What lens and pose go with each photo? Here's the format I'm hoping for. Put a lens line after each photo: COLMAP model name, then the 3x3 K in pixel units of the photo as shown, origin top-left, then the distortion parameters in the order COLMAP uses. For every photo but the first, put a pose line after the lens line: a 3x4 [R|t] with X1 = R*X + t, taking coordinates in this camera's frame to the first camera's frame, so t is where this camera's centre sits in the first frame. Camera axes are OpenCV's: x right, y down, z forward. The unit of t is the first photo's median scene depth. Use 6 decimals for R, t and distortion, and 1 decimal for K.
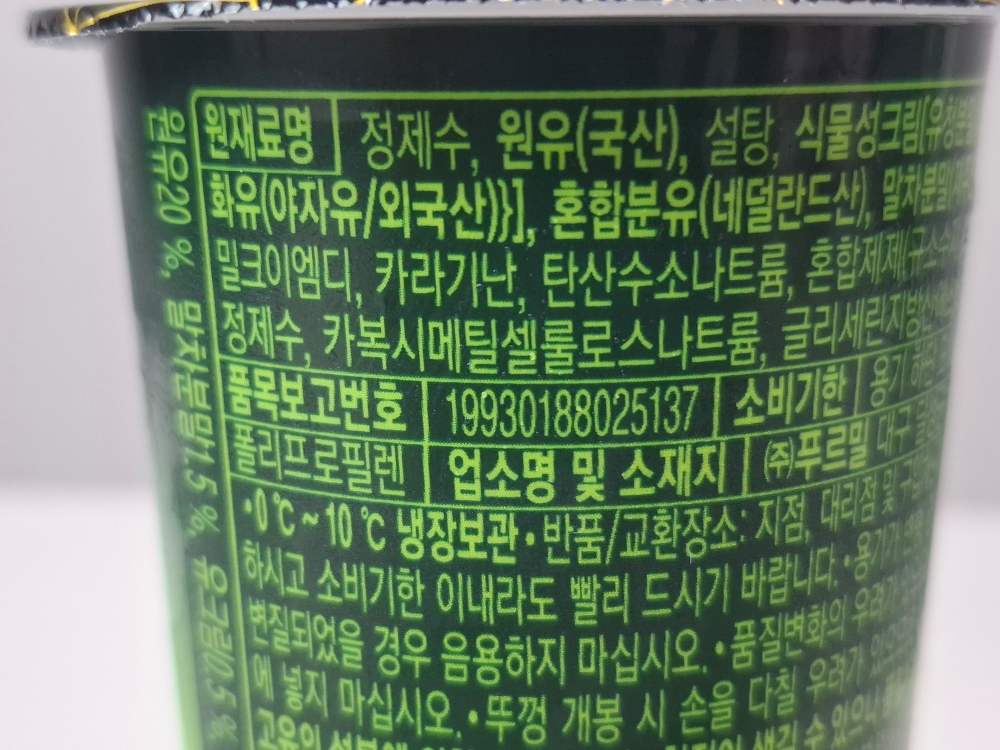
lens RADIAL K [[1125.4, 0, 505.2], [0, 1125.4, 371.1], [0, 0, 1]] dist [0.043020, 0.000000]
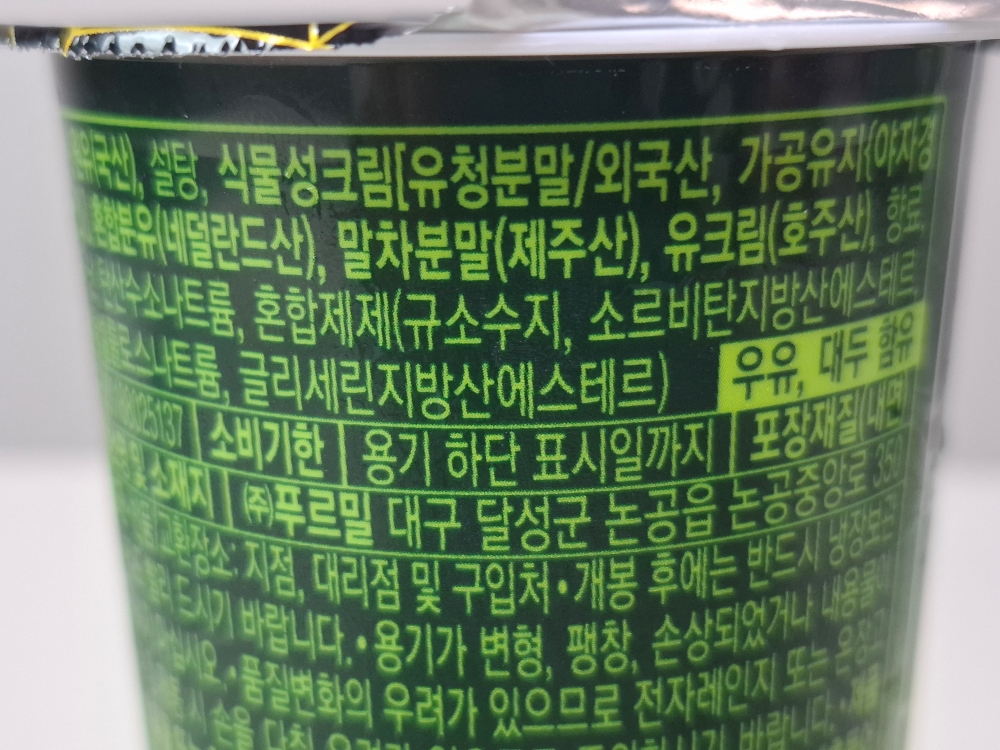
lens RADIAL K [[1125.4, 0, 505.2], [0, 1125.4, 380.0], [0, 0, 1]] dist [0.043020, 0.000000]
pose [[0.703995, 0.211250, -0.678059, 1.059609], [-0.196229, 0.975429, 0.100162, -0.170184], [0.682558, 0.062541, 0.728150, 0.442595]]
